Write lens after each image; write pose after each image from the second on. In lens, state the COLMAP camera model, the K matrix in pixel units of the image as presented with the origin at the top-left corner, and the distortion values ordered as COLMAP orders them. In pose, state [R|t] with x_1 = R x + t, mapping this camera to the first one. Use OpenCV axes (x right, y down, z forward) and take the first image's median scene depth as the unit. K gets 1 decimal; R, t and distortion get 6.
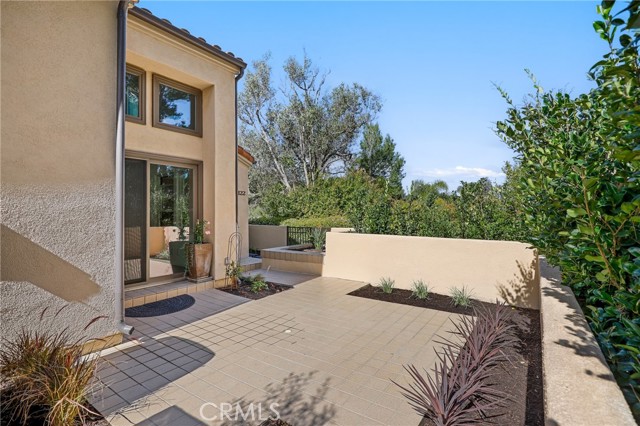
lens RADIAL K [[295.9, 0, 318.0], [0, 295.9, 210.5], [0, 0, 1]] dist [0.003305, 0.000344]
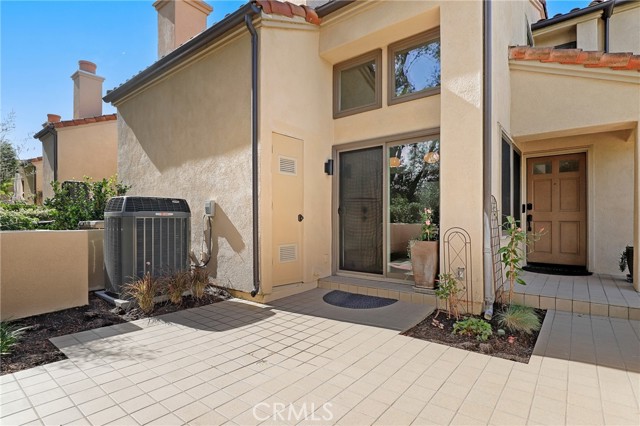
lens RADIAL K [[328.6, 0, 325.7], [0, 328.6, 218.5], [0, 0, 1]] dist [0.003962, -0.000126]
pose [[-0.038761, 0.003320, -0.999243, 0.138825], [0.012886, 0.999913, 0.002822, 0.017605], [0.999165, -0.012767, -0.038801, 0.258515]]
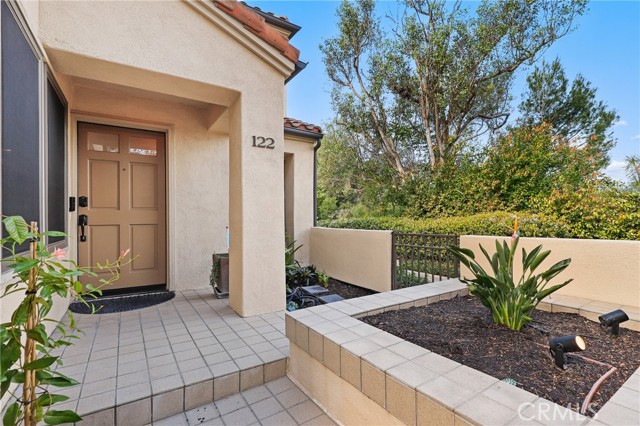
lens RADIAL K [[295.9, 0, 325.2], [0, 295.9, 217.5], [0, 0, 1]] dist [0.003305, 0.000344]
pose [[0.935651, -0.000225, -0.352927, -0.029304], [0.004549, 0.999924, 0.011422, 0.017751], [0.352897, -0.012293, 0.935581, 0.350805]]
